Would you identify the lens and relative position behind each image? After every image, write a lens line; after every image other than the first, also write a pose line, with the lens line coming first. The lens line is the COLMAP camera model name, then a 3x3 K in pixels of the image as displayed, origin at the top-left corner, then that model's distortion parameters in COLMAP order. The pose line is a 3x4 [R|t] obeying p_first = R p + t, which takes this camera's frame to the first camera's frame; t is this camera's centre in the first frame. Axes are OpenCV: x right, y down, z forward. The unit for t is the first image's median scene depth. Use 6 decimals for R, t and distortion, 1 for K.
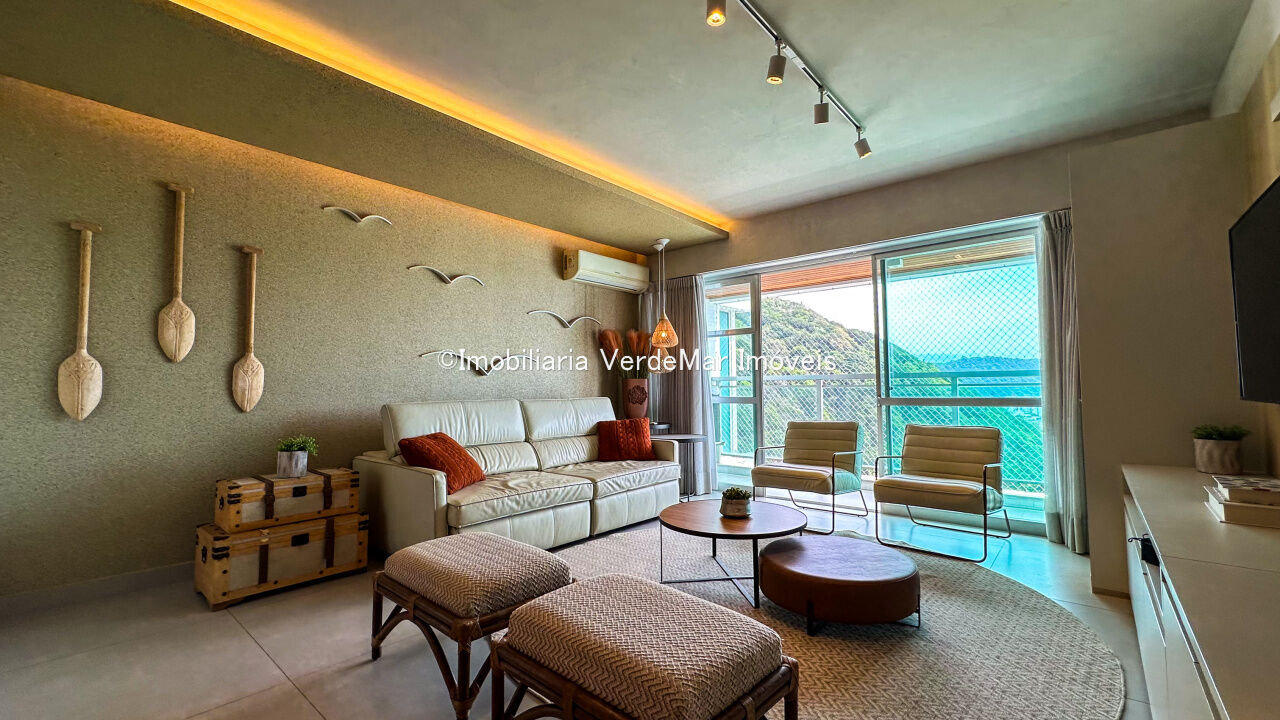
lens RADIAL K [[519.6, 0, 636.6], [0, 519.6, 361.2], [0, 0, 1]] dist [-0.003632, -0.000195]
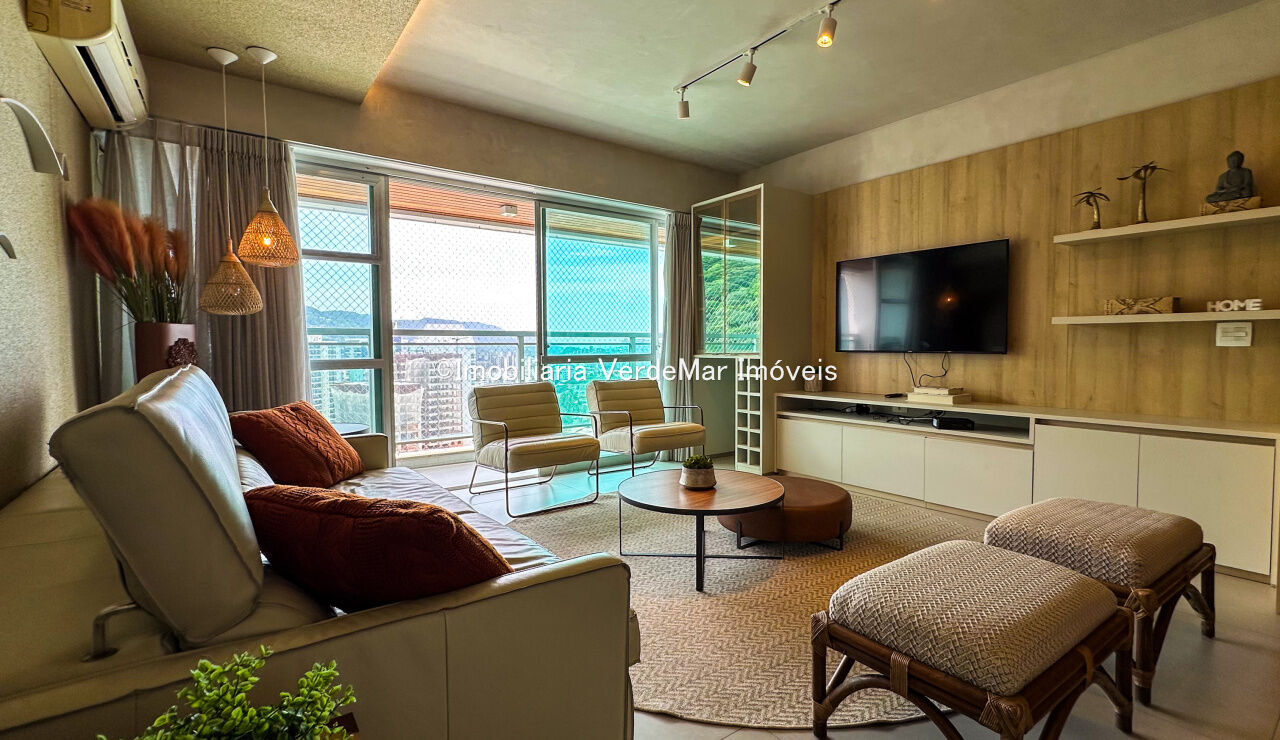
lens RADIAL K [[568.3, 0, 646.5], [0, 568.3, 375.2], [0, 0, 1]] dist [-0.002079, -0.000335]
pose [[0.212029, -0.040652, 0.976418, -0.502855], [-0.046724, 0.997570, 0.051679, 0.041981], [-0.976146, -0.056579, 0.209614, 0.590949]]
